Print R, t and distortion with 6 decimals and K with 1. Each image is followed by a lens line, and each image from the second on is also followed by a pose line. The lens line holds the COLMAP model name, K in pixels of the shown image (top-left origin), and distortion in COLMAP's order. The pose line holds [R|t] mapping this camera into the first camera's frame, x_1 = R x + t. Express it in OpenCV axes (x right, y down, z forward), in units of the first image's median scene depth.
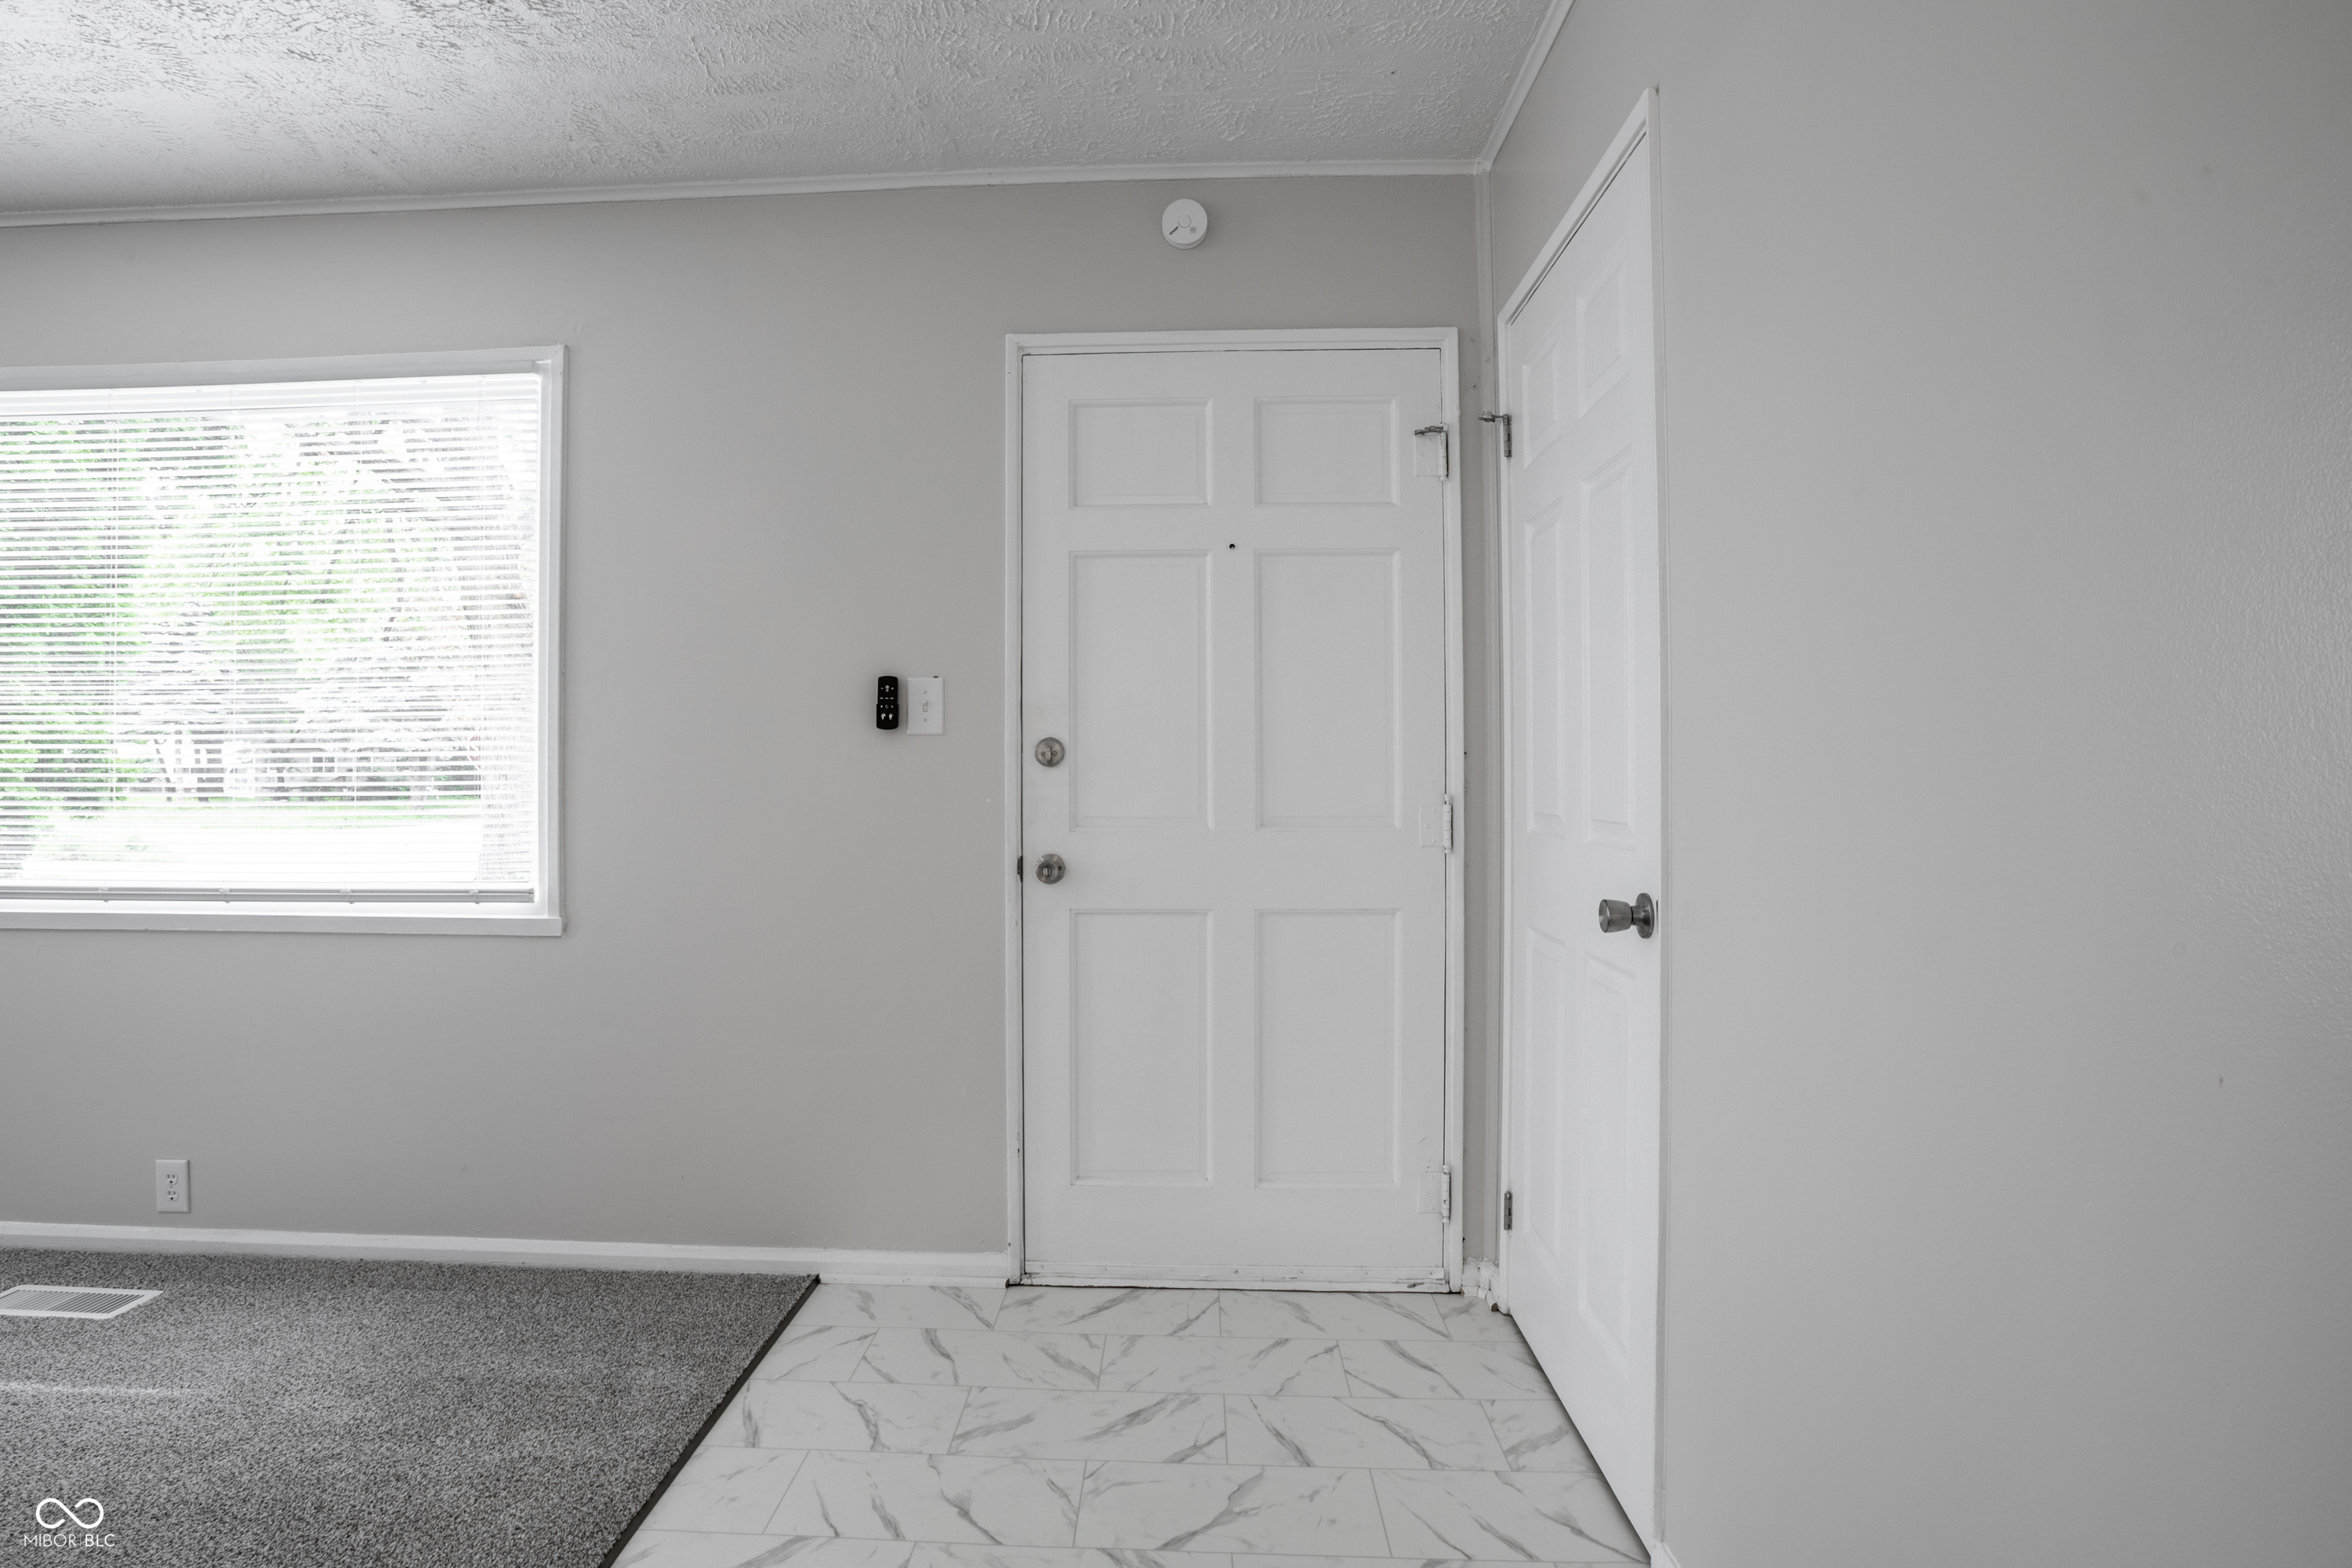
lens RADIAL K [[1238.2, 0, 1165.9], [0, 1238.2, 828.1], [0, 0, 1]] dist [-0.073649, 0.032516]
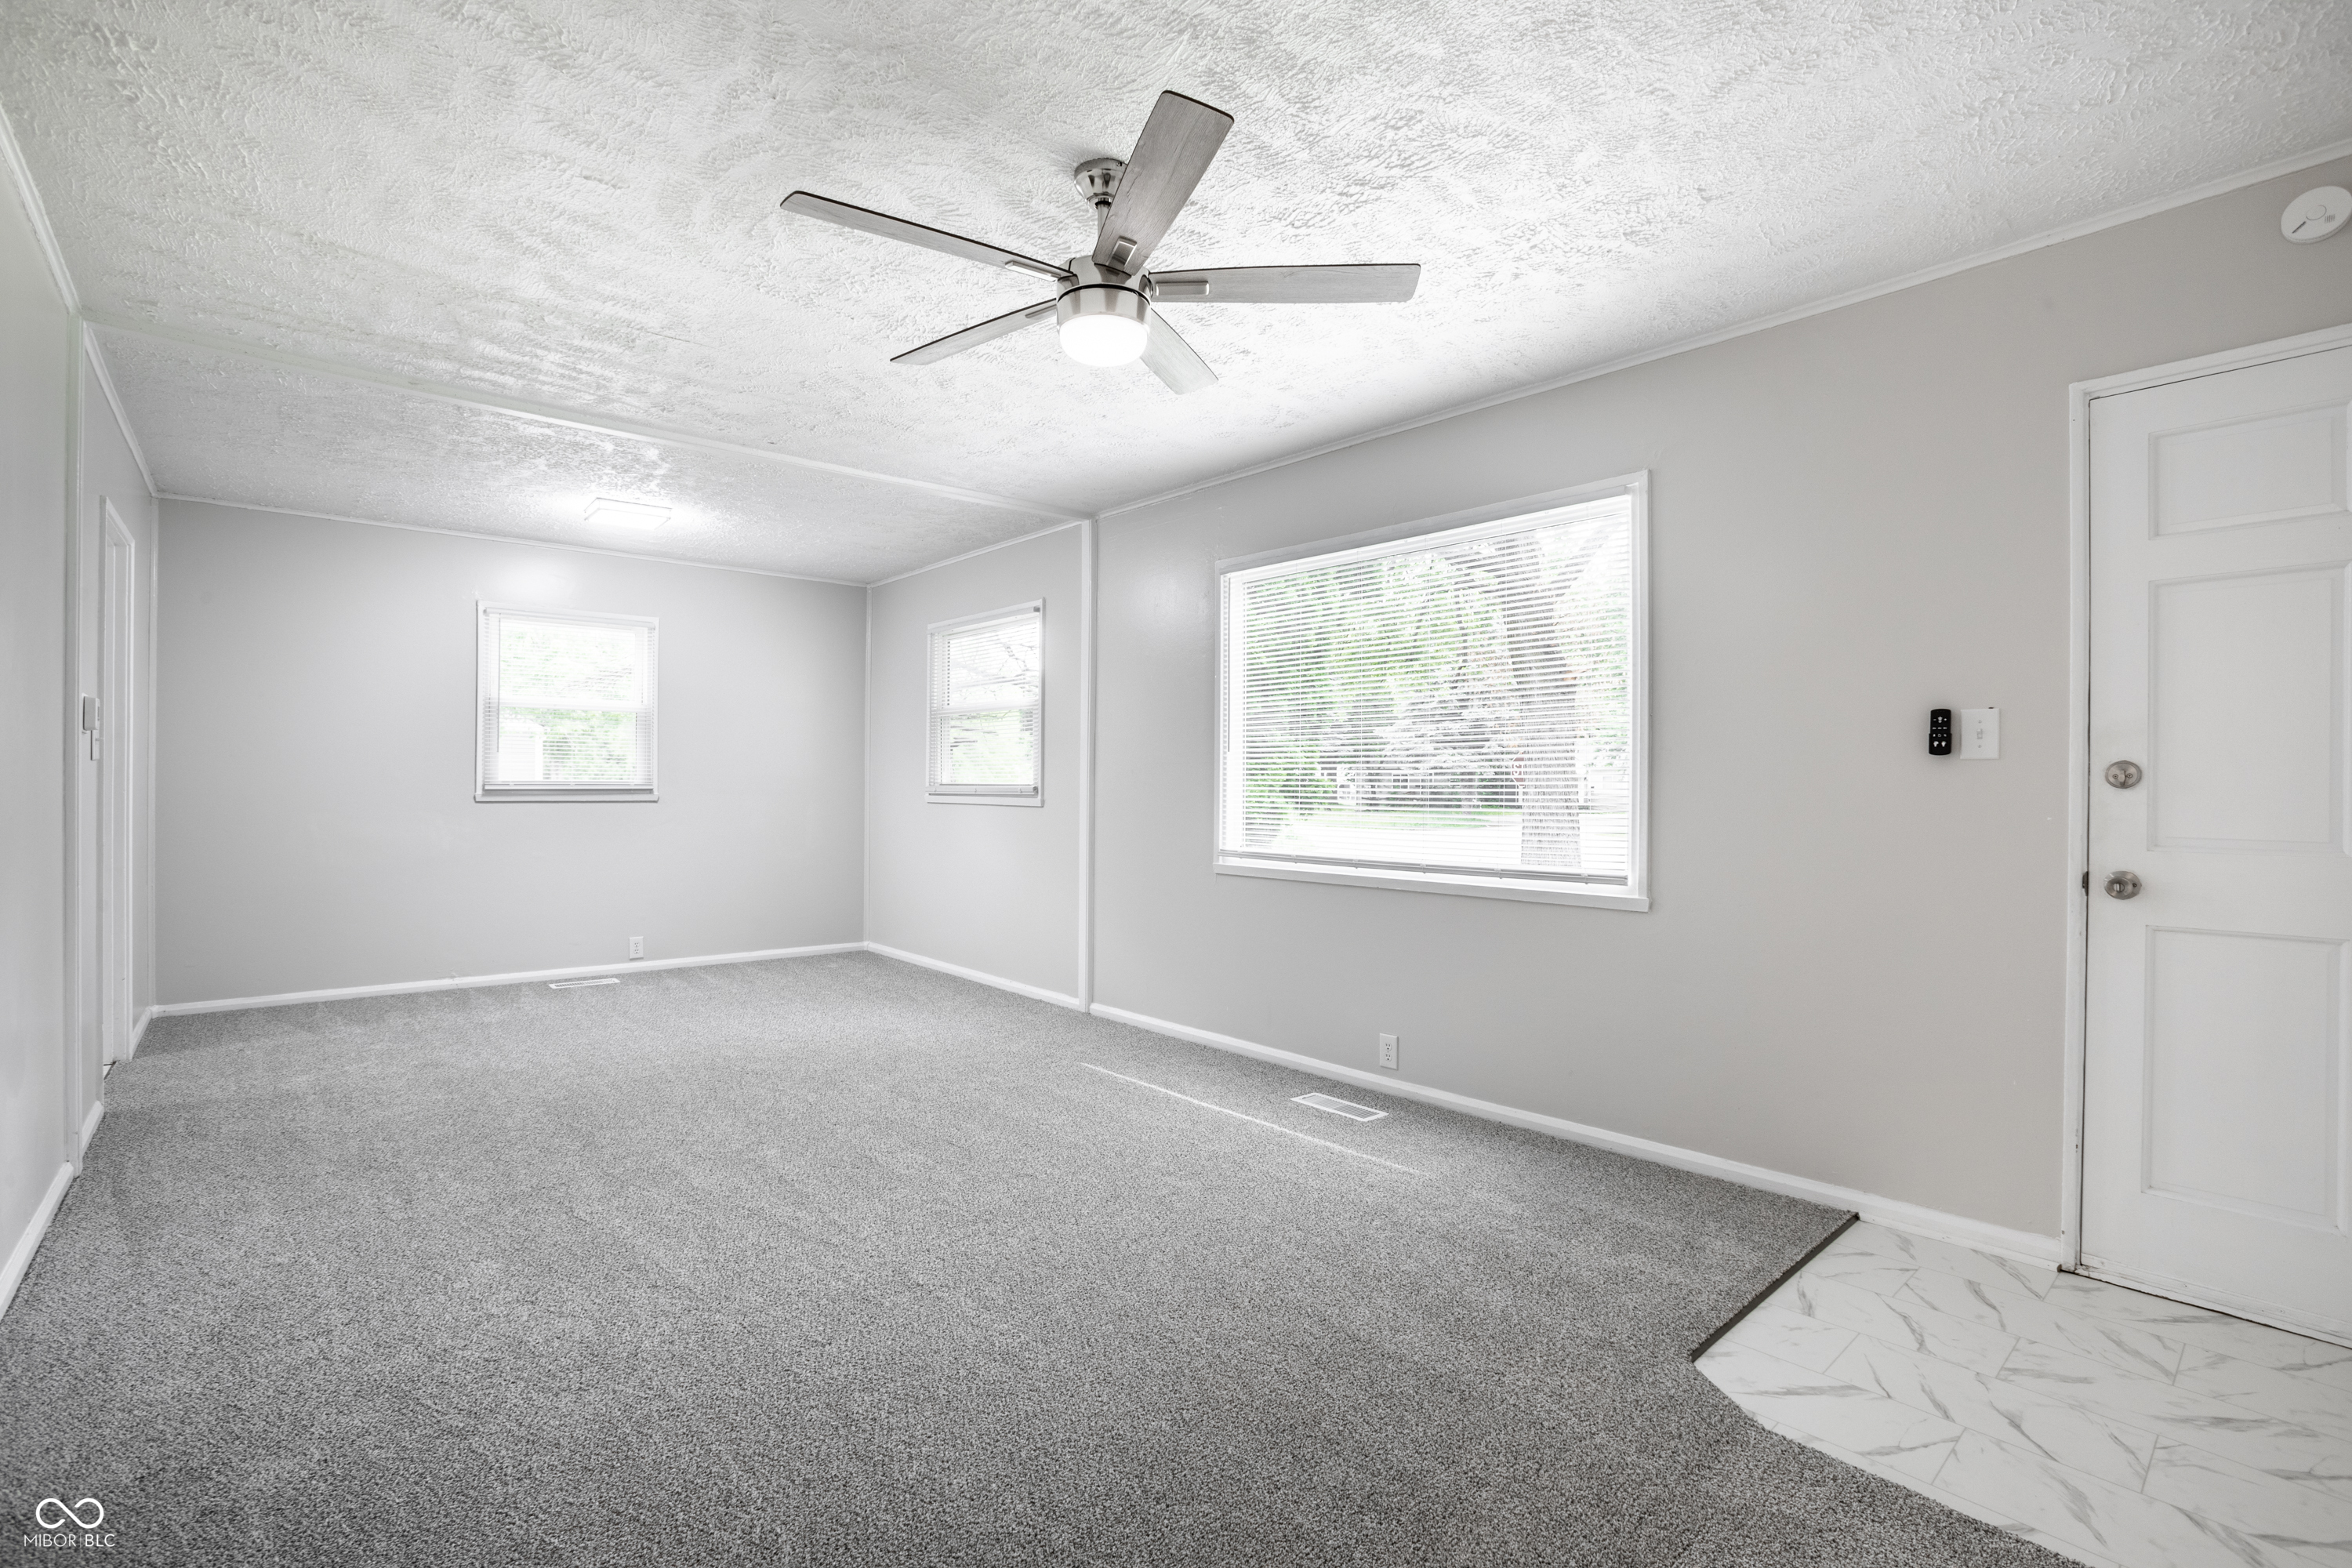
lens RADIAL K [[1088.4, 0, 1168.3], [0, 1088.4, 793.7], [0, 0, 1]] dist [-0.054794, 0.024257]
pose [[0.682250, 0.006773, -0.731088, 0.011397], [-0.036892, 0.999002, -0.025172, 0.008514], [0.730188, 0.044144, 0.681819, -0.219396]]
